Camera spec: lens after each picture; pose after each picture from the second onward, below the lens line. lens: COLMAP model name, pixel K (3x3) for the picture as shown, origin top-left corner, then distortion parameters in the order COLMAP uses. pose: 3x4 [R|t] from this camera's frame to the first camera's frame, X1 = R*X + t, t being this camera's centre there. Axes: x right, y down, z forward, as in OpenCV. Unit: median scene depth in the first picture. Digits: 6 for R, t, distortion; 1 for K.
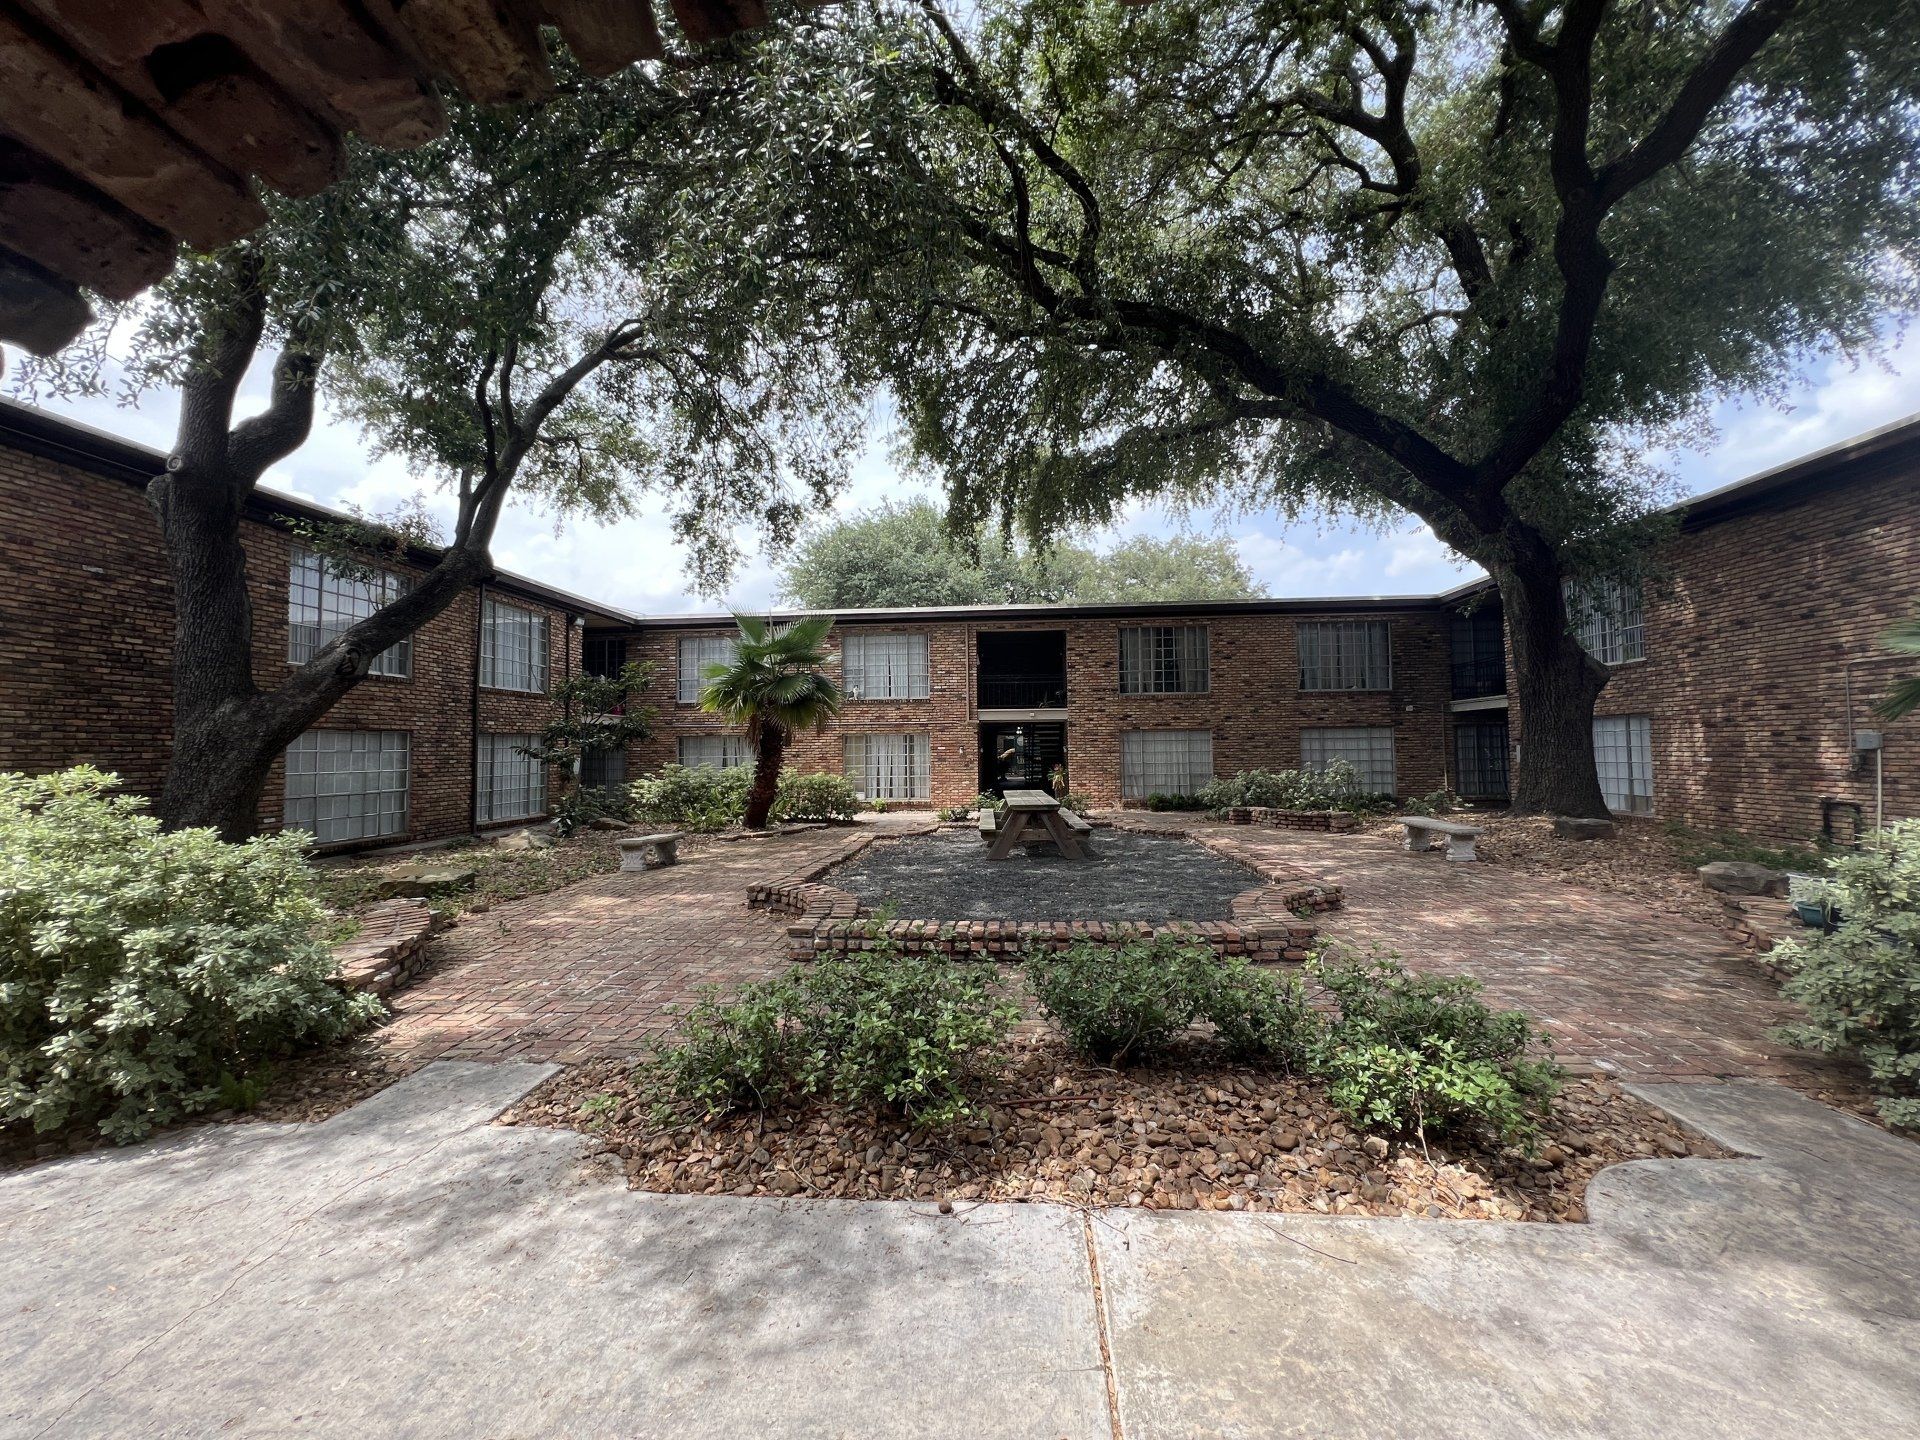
lens RADIAL K [[774.9, 0, 958.8], [0, 774.9, 713.7], [0, 0, 1]] dist [-0.002646, 0.000815]
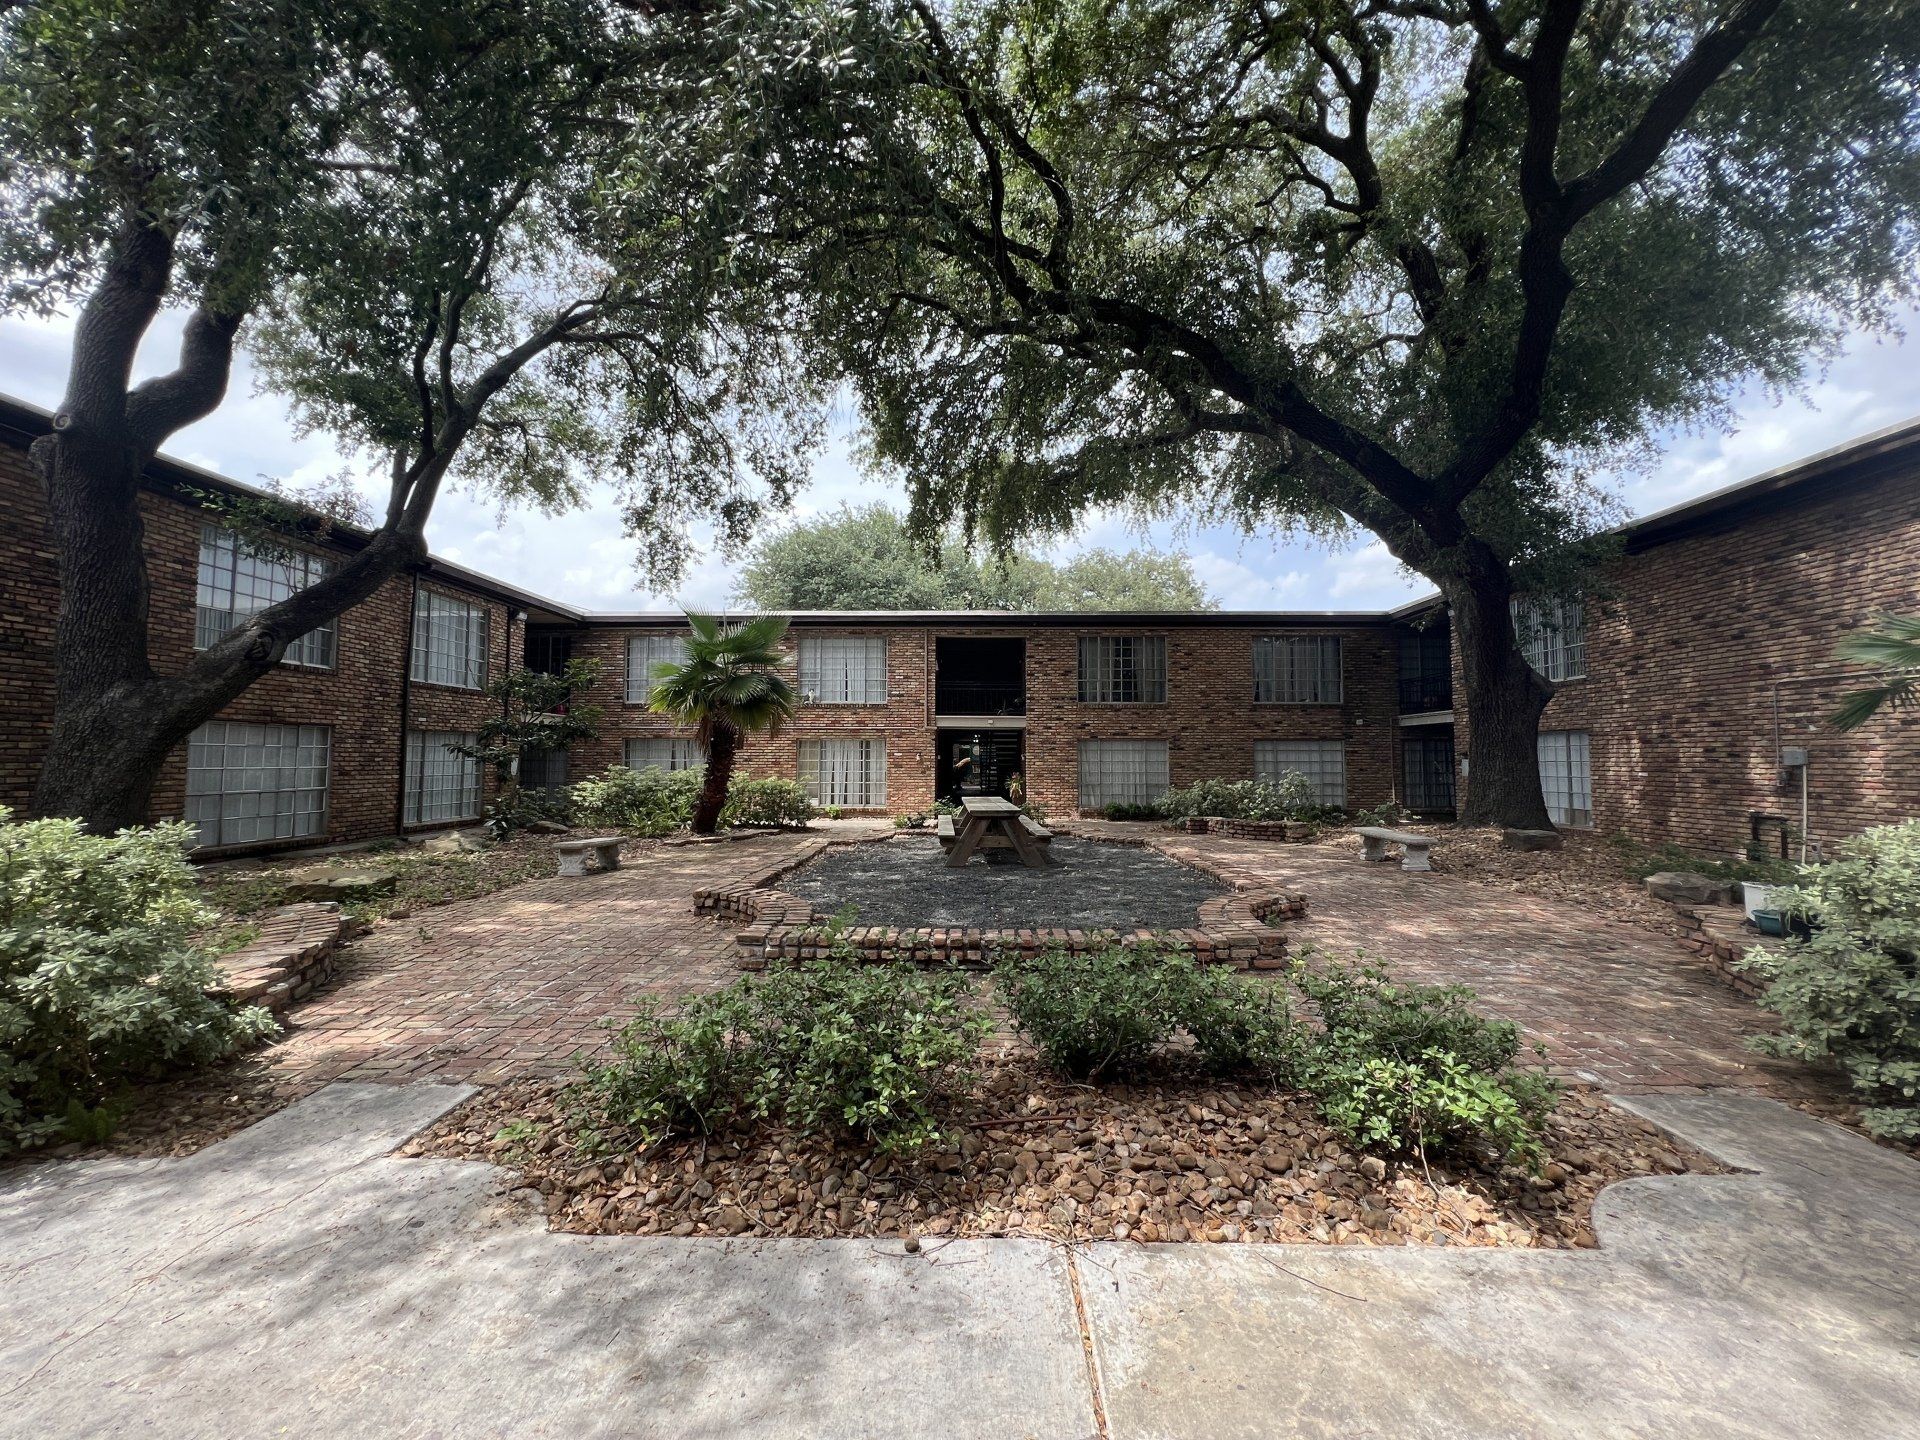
lens RADIAL K [[774.9, 0, 958.8], [0, 774.9, 713.7], [0, 0, 1]] dist [-0.002646, 0.000815]
pose [[0.998148, 0.018065, 0.058087, -0.004806], [-0.017311, 0.999760, -0.013463, 0.006524], [-0.058316, 0.012433, 0.998221, 0.017864]]
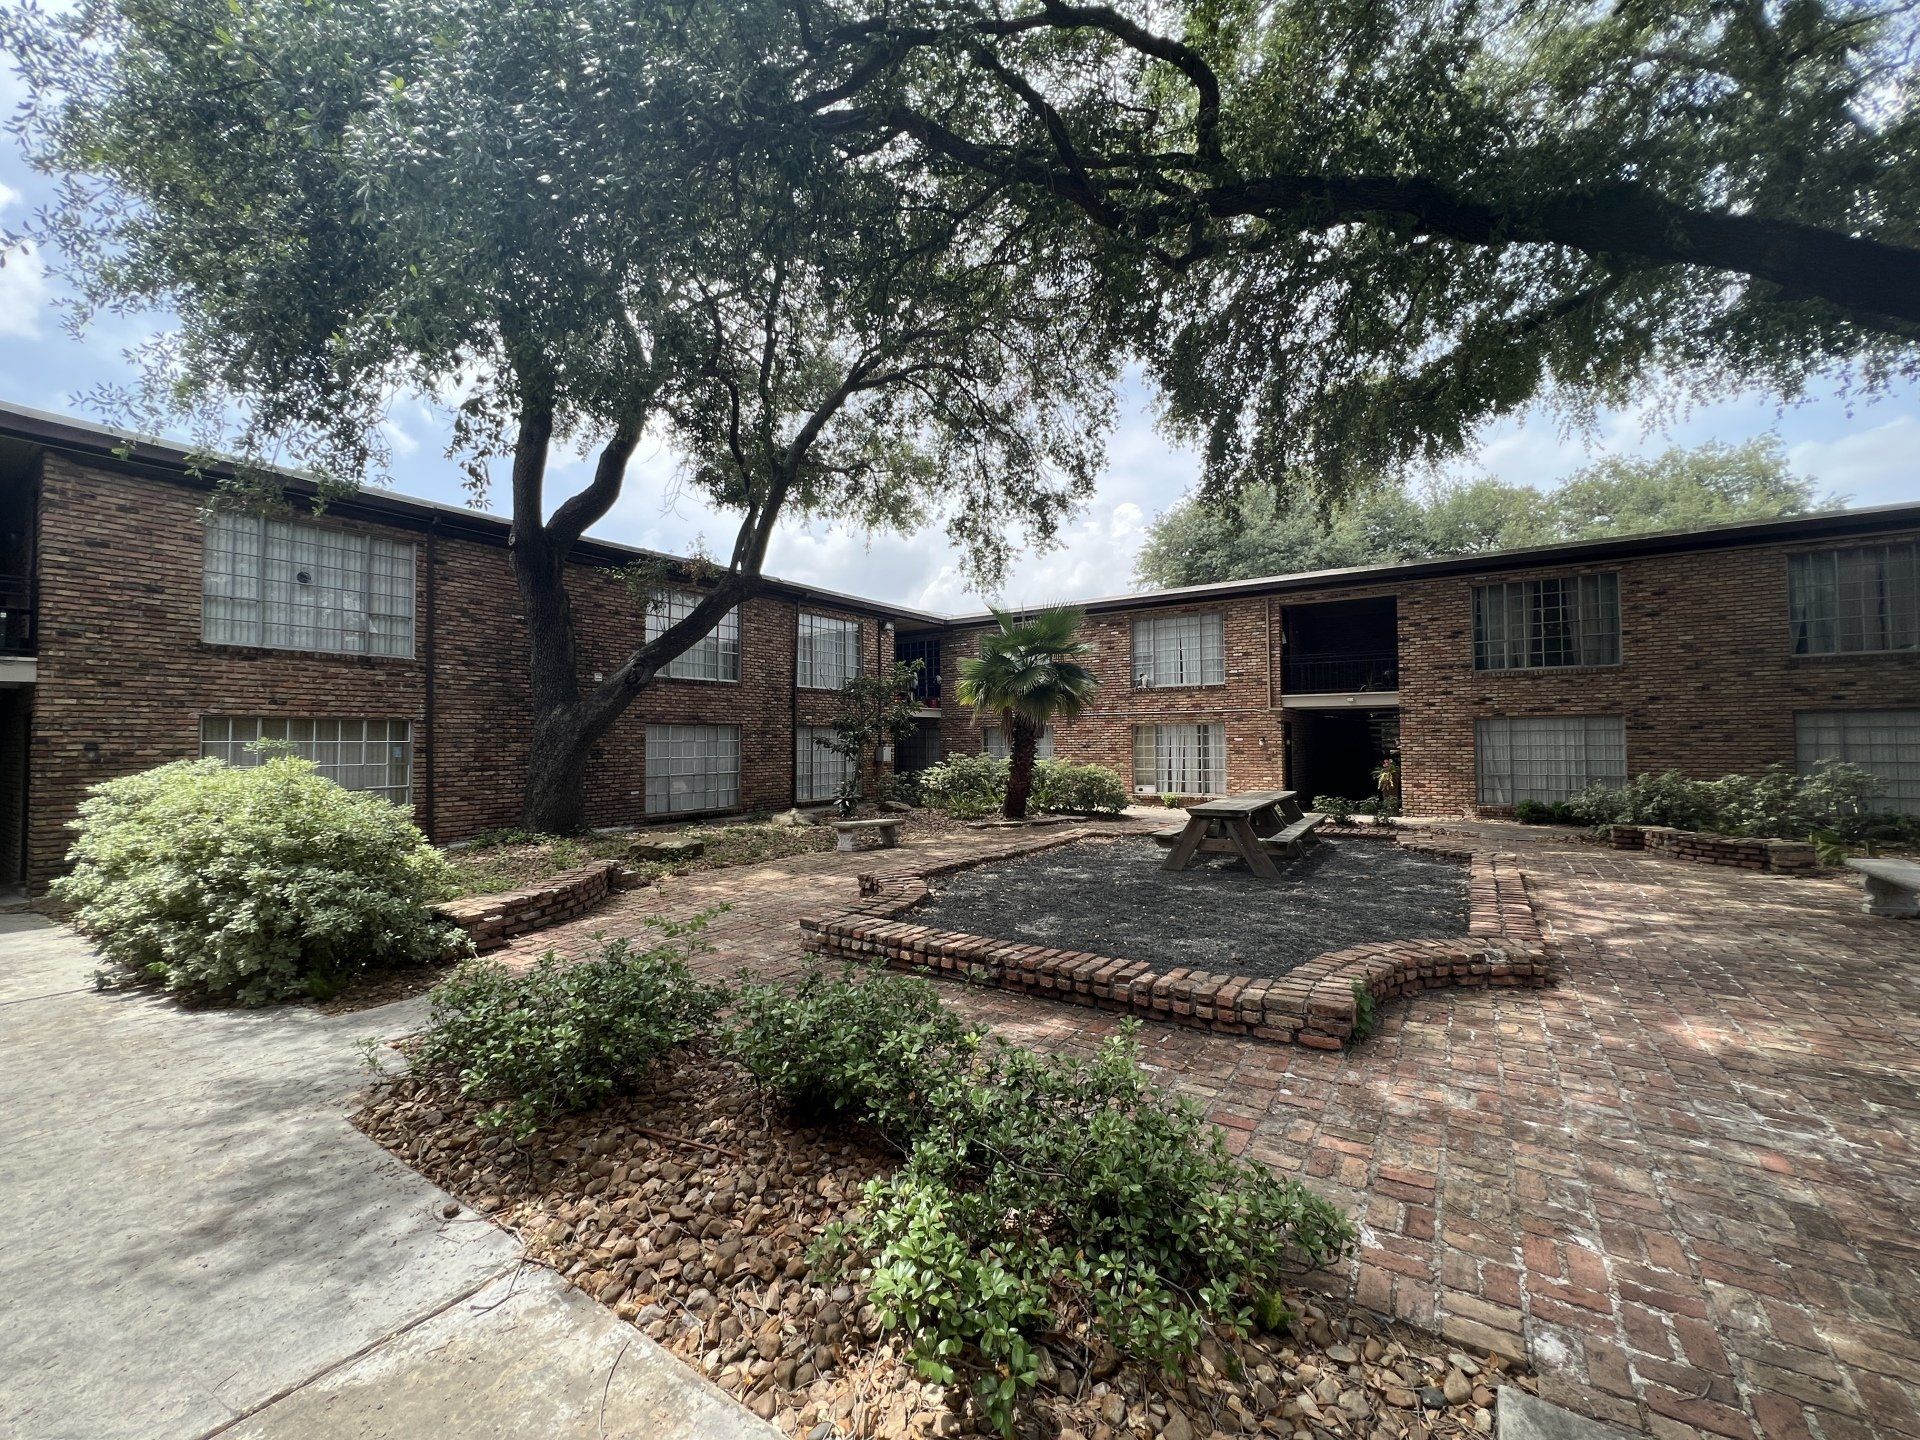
lens RADIAL K [[774.9, 0, 958.8], [0, 774.9, 713.7], [0, 0, 1]] dist [-0.002646, 0.000815]
pose [[0.867355, -0.011768, -0.497551, 0.192910], [0.019871, 0.999742, 0.010996, -0.001828], [0.497294, -0.019424, 0.867365, 0.084297]]
